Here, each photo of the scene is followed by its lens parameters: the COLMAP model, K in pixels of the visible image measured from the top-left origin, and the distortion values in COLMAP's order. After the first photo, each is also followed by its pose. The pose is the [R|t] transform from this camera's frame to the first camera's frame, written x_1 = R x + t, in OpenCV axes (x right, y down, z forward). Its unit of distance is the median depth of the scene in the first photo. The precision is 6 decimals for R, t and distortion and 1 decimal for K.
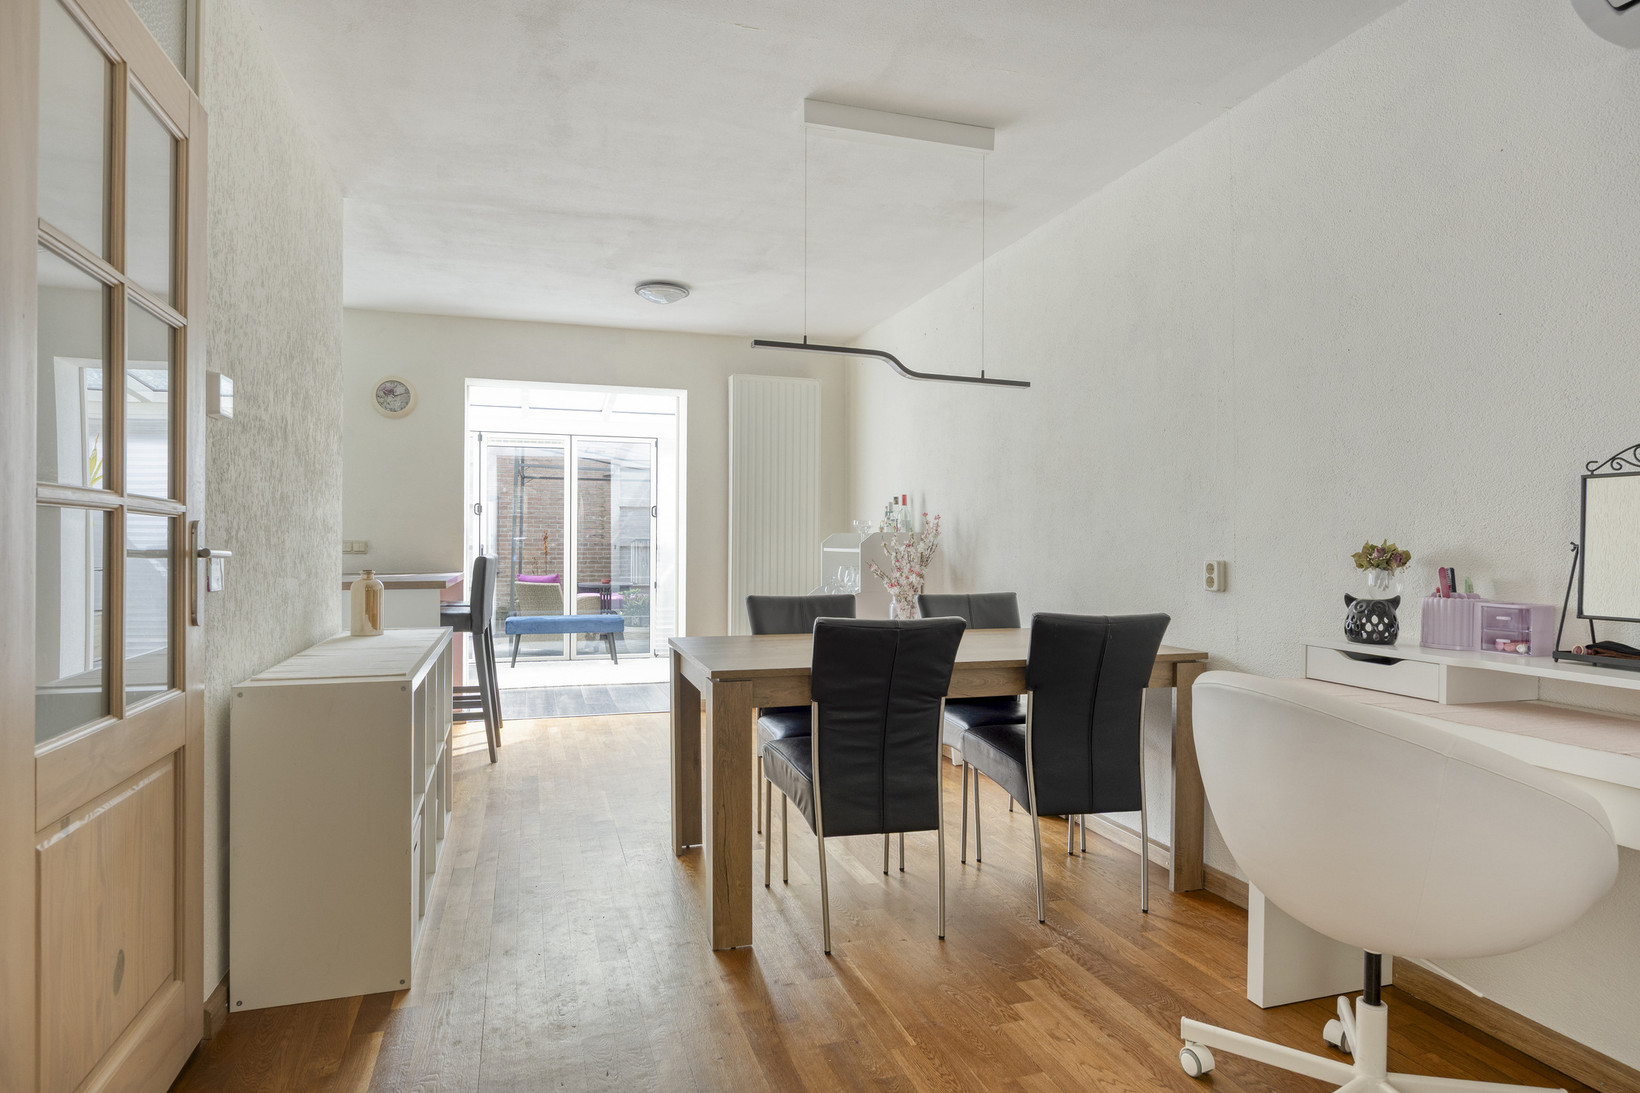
lens RADIAL K [[915.9, 0, 822.5], [0, 915.9, 545.2], [0, 0, 1]] dist [0.000327, 0.001864]
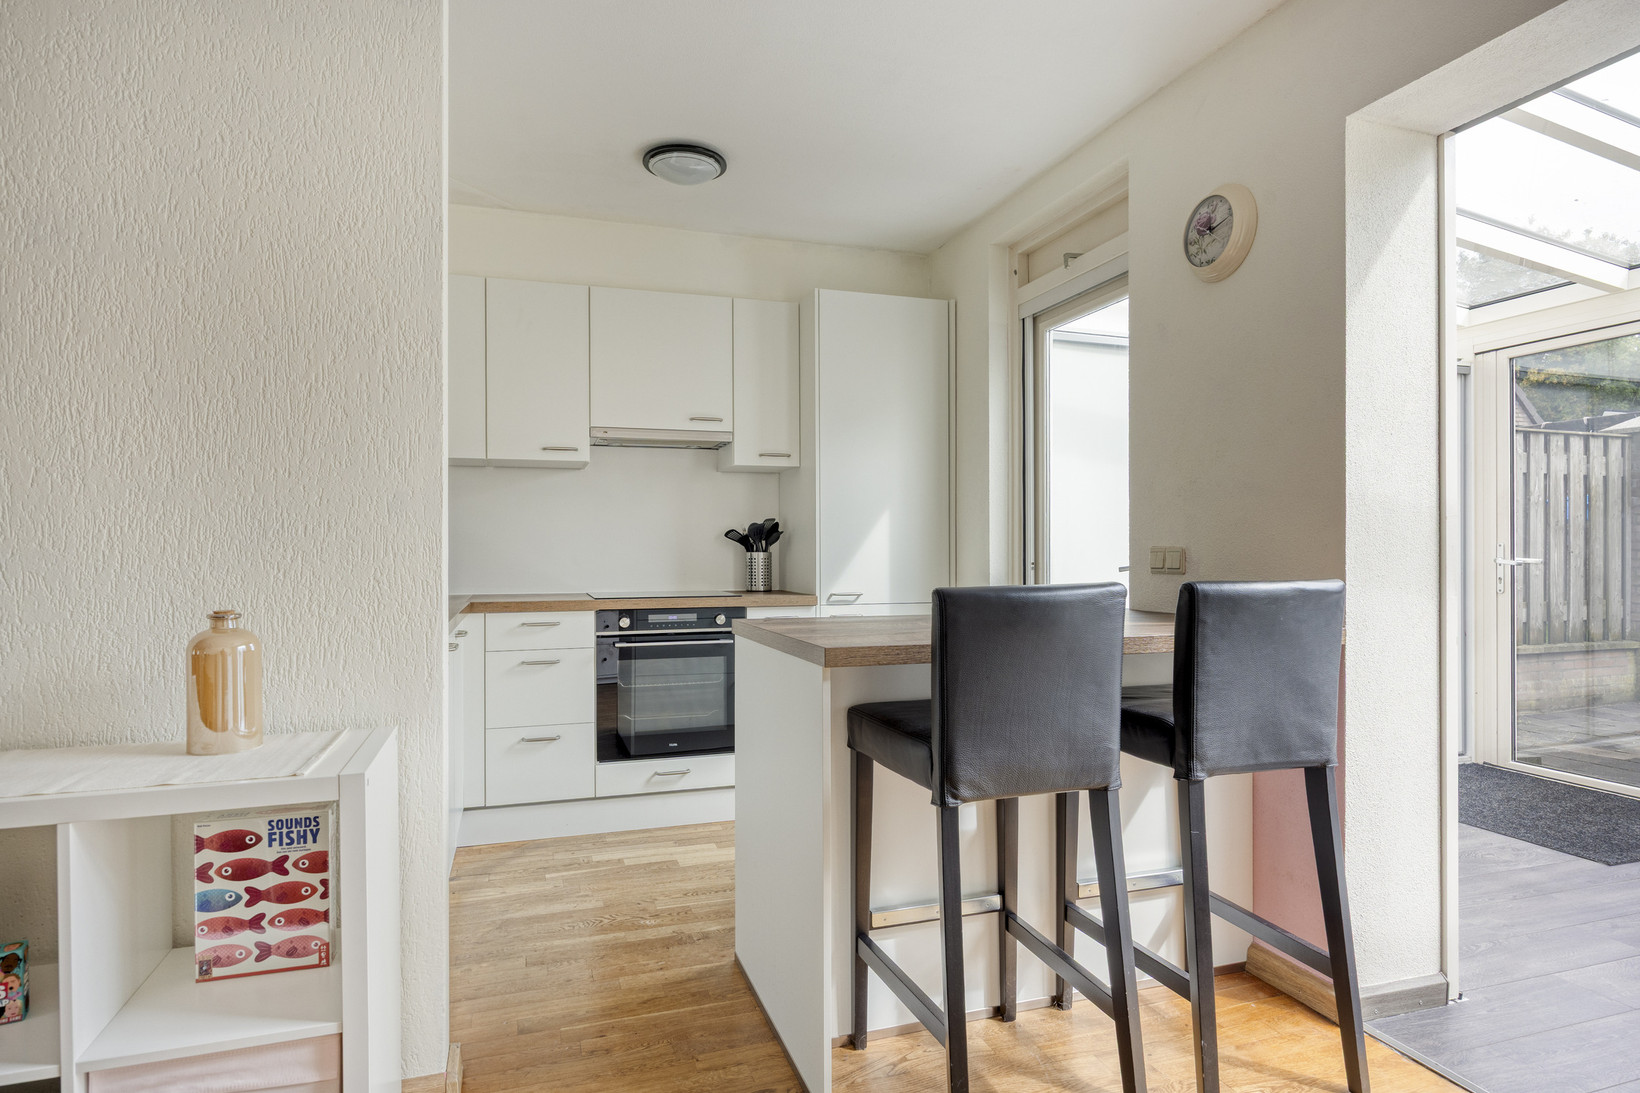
lens RADIAL K [[915.9, 0, 819.2], [0, 915.9, 548.2], [0, 0, 1]] dist [0.000327, 0.001864]
pose [[0.017366, -0.005595, -0.999834, -0.013170], [-0.001295, 0.999983, -0.005619, -0.001441], [0.999848, 0.001392, 0.017358, 0.797490]]
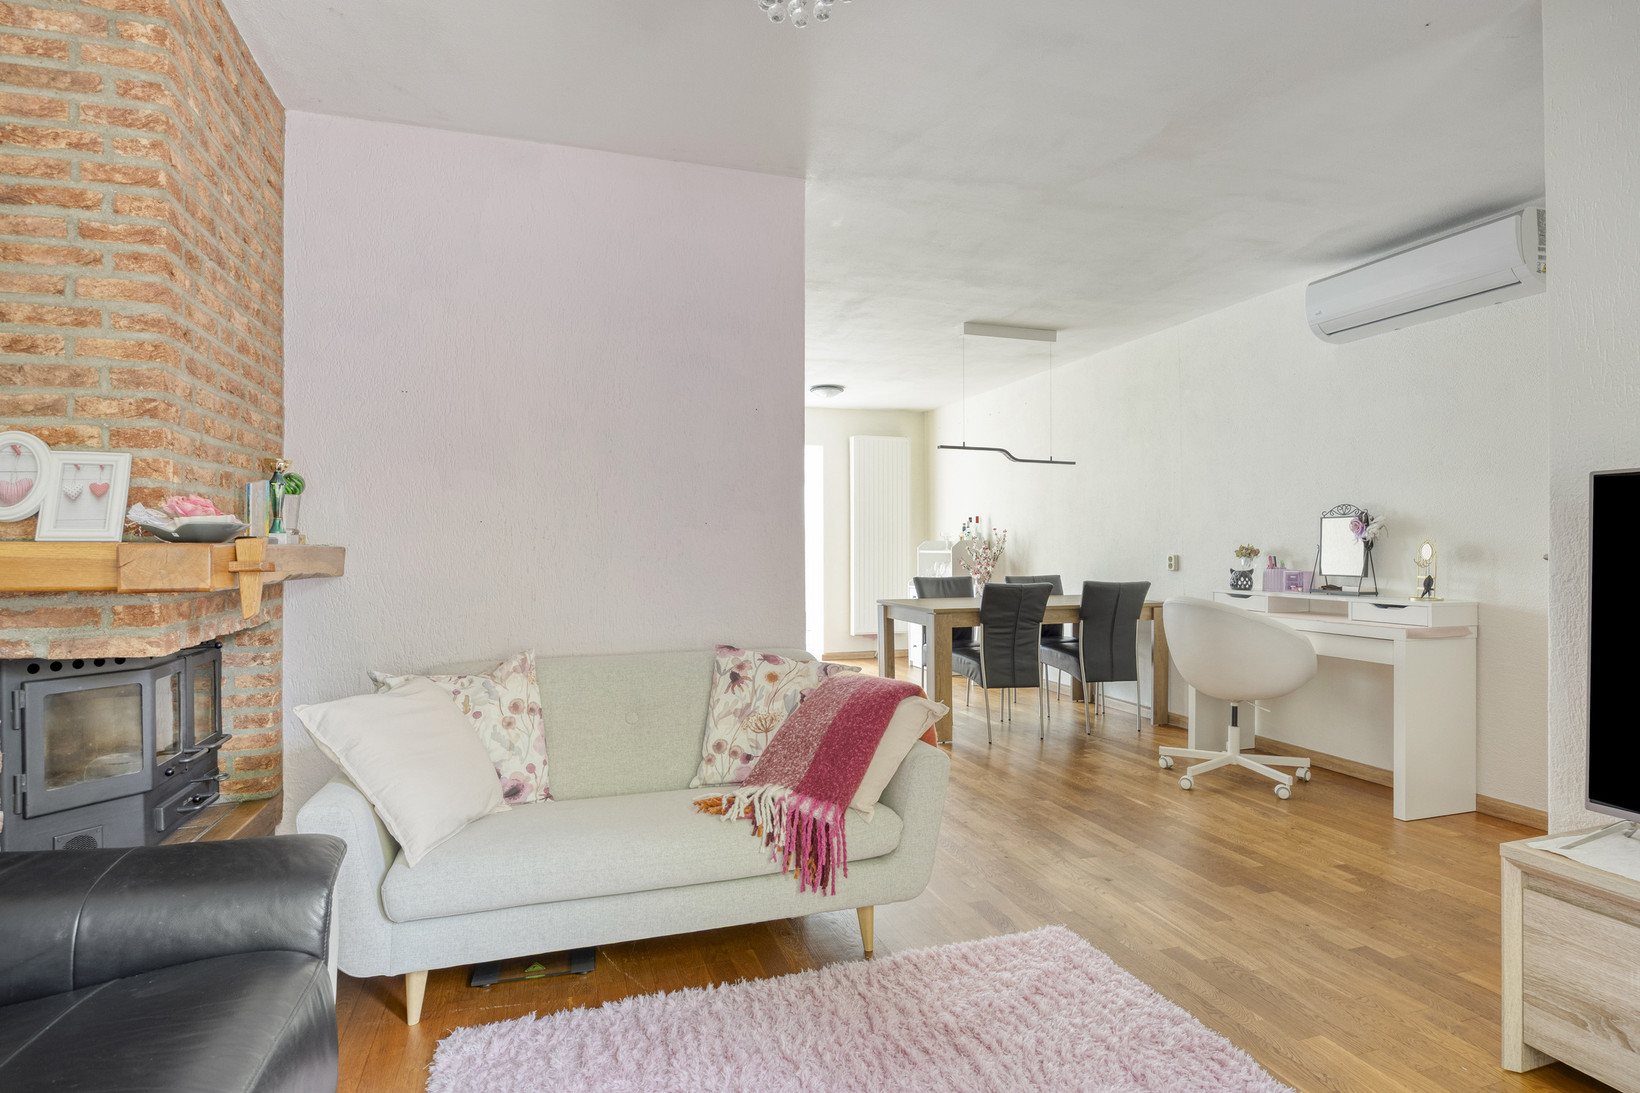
lens RADIAL K [[876.4, 0, 817.3], [0, 876.4, 548.4], [0, 0, 1]] dist [-0.002056, -0.002352]
pose [[0.999855, -0.008265, 0.014905, -0.369410], [0.008291, 0.999964, -0.001675, -0.000034], [-0.014890, 0.001799, 0.999888, -0.886671]]
